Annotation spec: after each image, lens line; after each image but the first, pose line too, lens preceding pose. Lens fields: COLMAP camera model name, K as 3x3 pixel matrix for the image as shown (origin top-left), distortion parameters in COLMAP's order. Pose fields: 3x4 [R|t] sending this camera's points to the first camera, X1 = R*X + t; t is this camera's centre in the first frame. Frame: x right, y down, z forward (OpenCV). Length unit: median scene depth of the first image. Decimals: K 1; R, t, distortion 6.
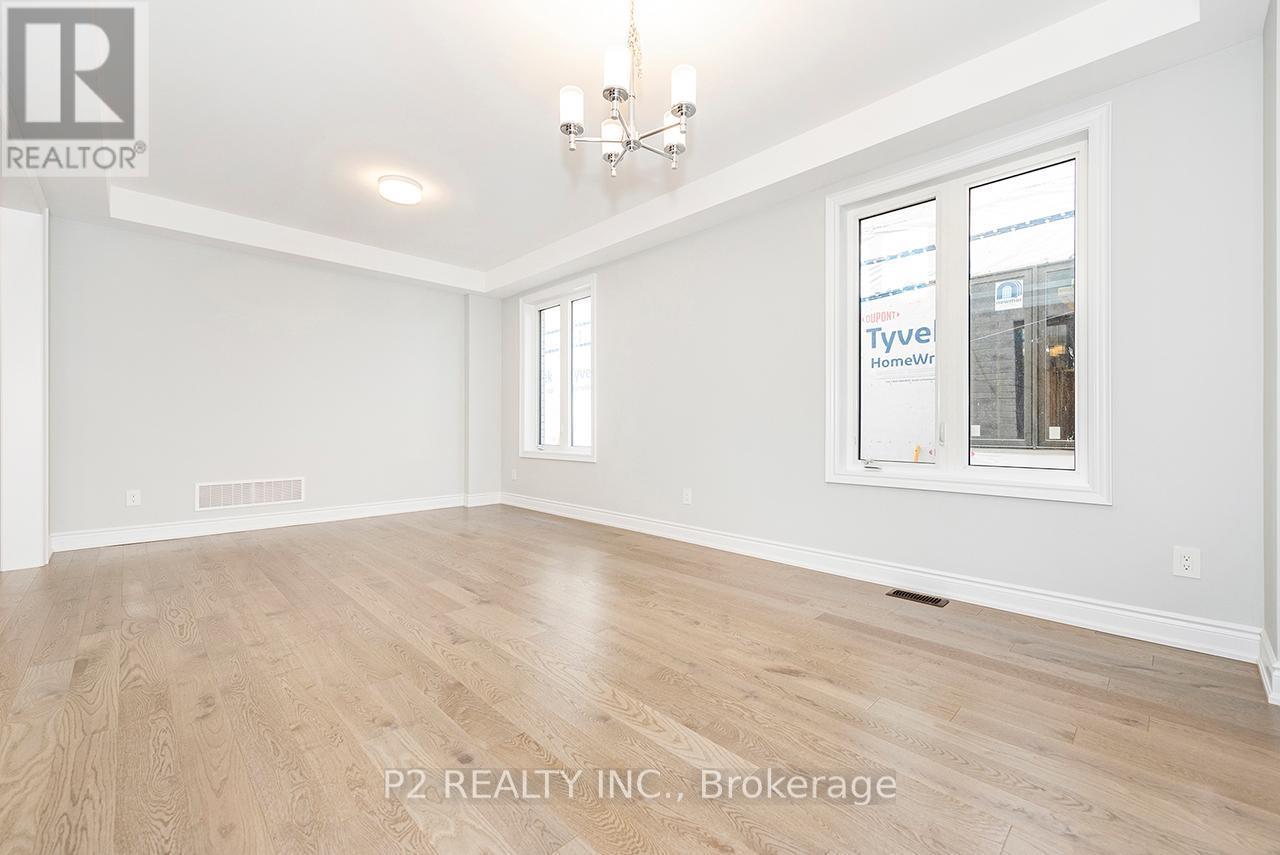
lens RADIAL K [[532.7, 0, 600.1], [0, 532.7, 431.3], [0, 0, 1]] dist [0.004683, -0.001292]
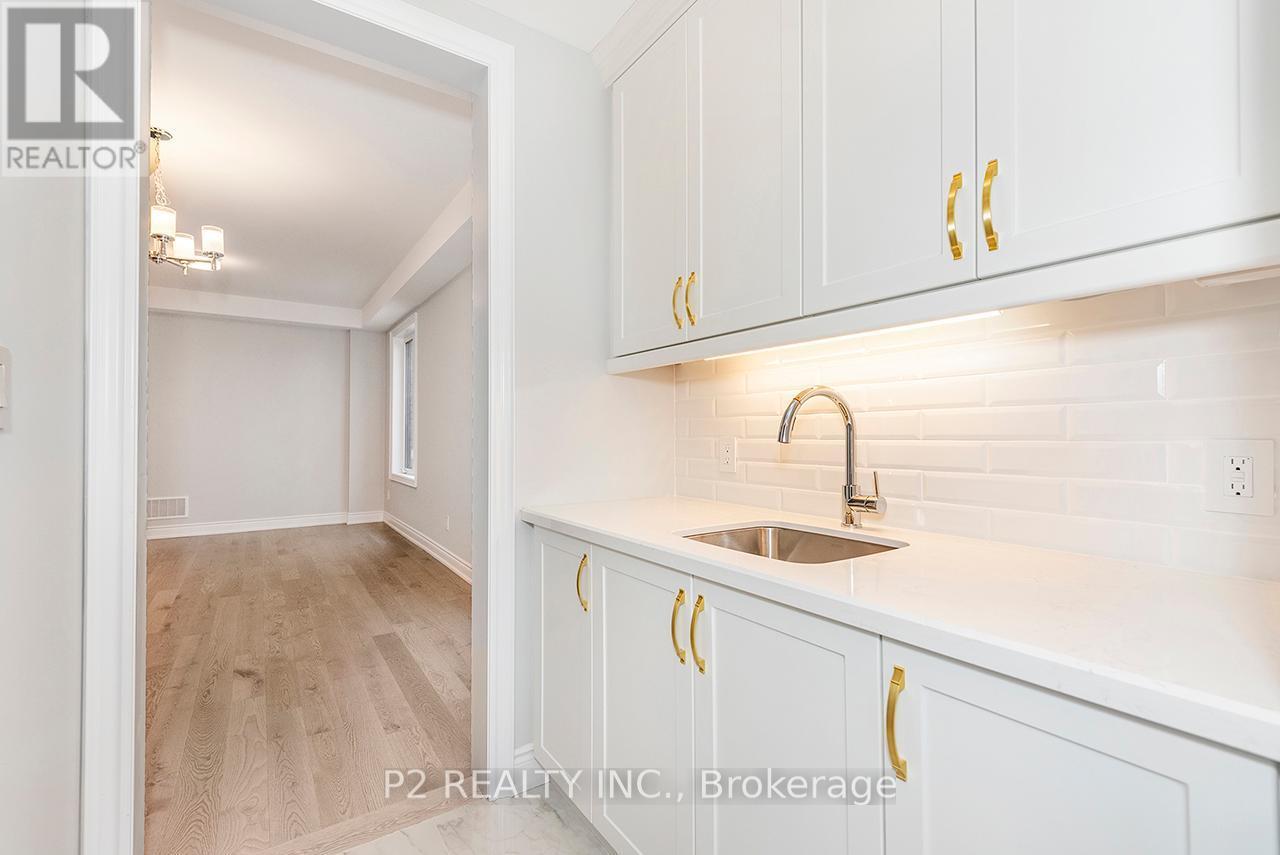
lens RADIAL K [[570.8, 0, 647.7], [0, 570.8, 428.0], [0, 0, 1]] dist [-0.027693, -0.000389]
pose [[0.989457, -0.003959, -0.144772, 0.537458], [0.001962, 0.999901, -0.013939, -0.039439], [0.144813, 0.013508, 0.989367, -0.065014]]
